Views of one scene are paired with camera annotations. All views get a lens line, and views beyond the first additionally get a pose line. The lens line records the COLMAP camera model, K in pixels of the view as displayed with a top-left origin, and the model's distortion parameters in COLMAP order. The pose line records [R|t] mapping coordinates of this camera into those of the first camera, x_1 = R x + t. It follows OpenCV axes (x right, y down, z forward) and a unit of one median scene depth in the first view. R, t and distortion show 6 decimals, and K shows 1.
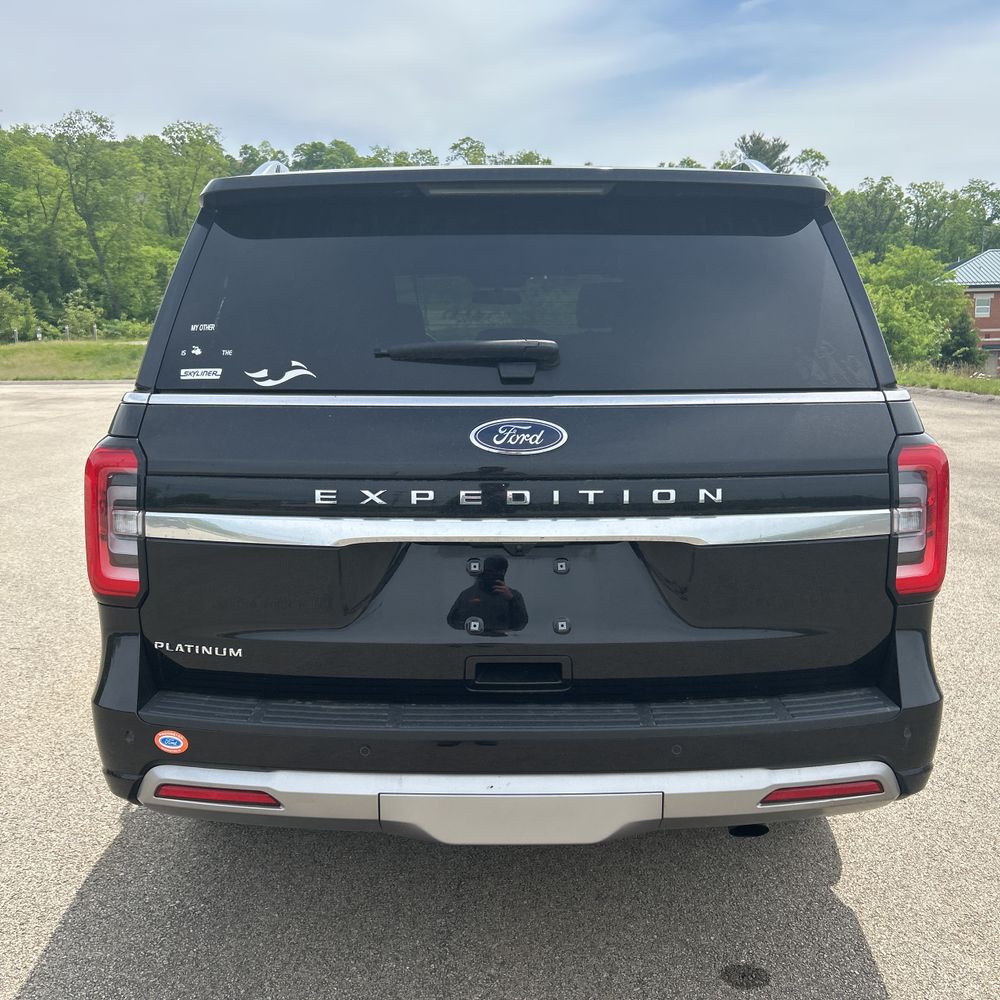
lens RADIAL K [[1006.0, 0, 514.4], [0, 1006.0, 505.1], [0, 0, 1]] dist [0.023037, -0.018080]
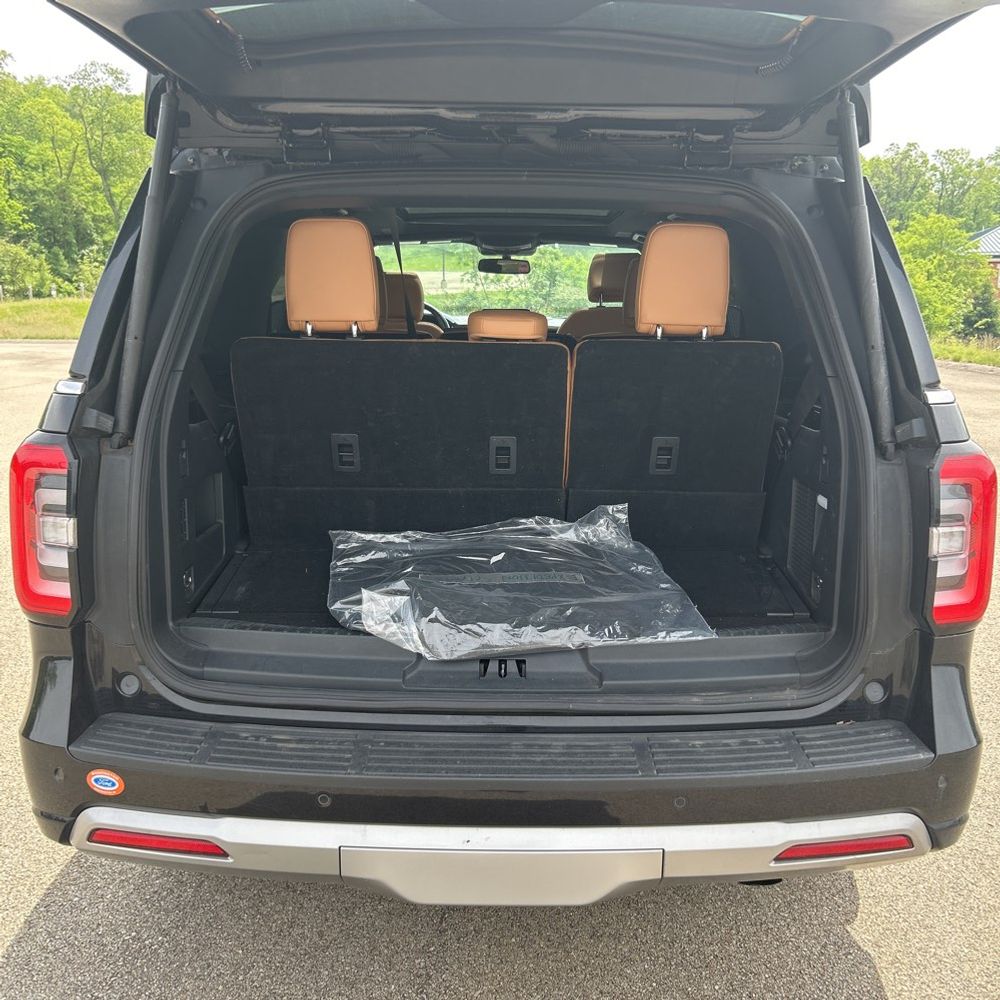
lens RADIAL K [[1006.1, 0, 531.8], [0, 1006.1, 506.4], [0, 0, 1]] dist [0.011833, 0.009709]
pose [[0.999894, 0.014475, 0.001297, 0.019372], [-0.014513, 0.999237, 0.036259, -0.030837], [-0.000771, -0.036274, 0.999342, 0.094478]]
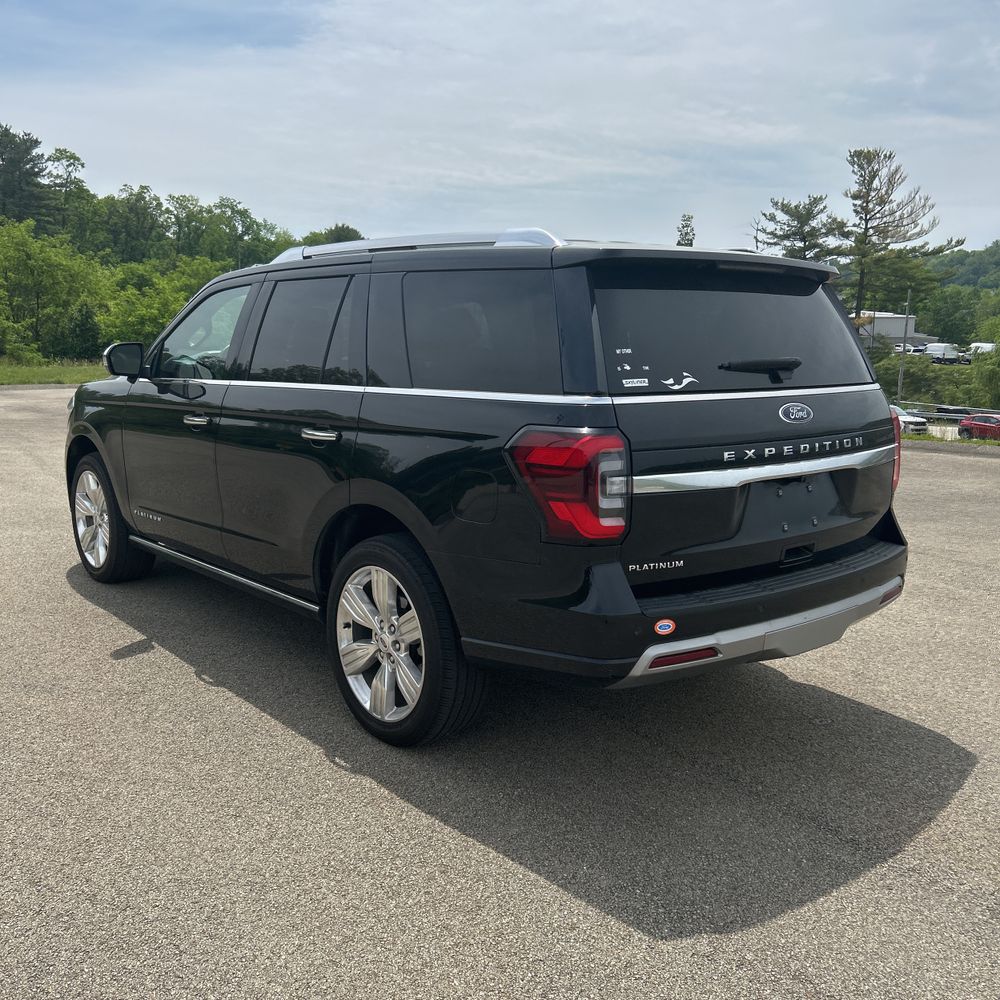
lens RADIAL K [[990.1, 0, 511.6], [0, 990.1, 492.7], [0, 0, 1]] dist [0.030453, -0.017141]
pose [[0.766745, -0.092363, 0.635273, -1.044949], [0.101403, 0.994597, 0.022217, -0.014610], [-0.633892, 0.047384, 0.771968, -0.003158]]
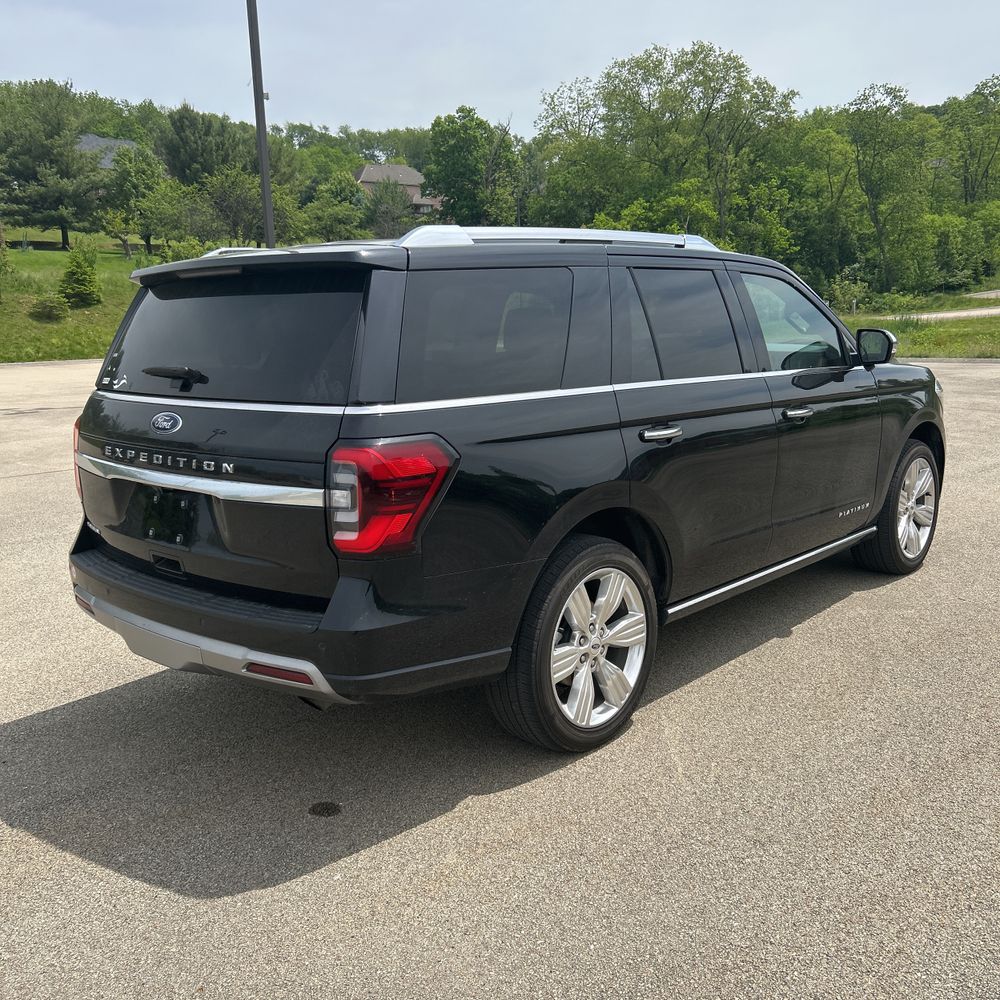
lens RADIAL K [[1009.4, 0, 474.7], [0, 1009.4, 512.5], [0, 0, 1]] dist [0.010726, -0.024349]
pose [[0.725212, 0.115245, -0.678812, 1.107371], [-0.093066, 0.993252, 0.069202, -0.060801], [0.682207, 0.012988, 0.731044, 0.078816]]
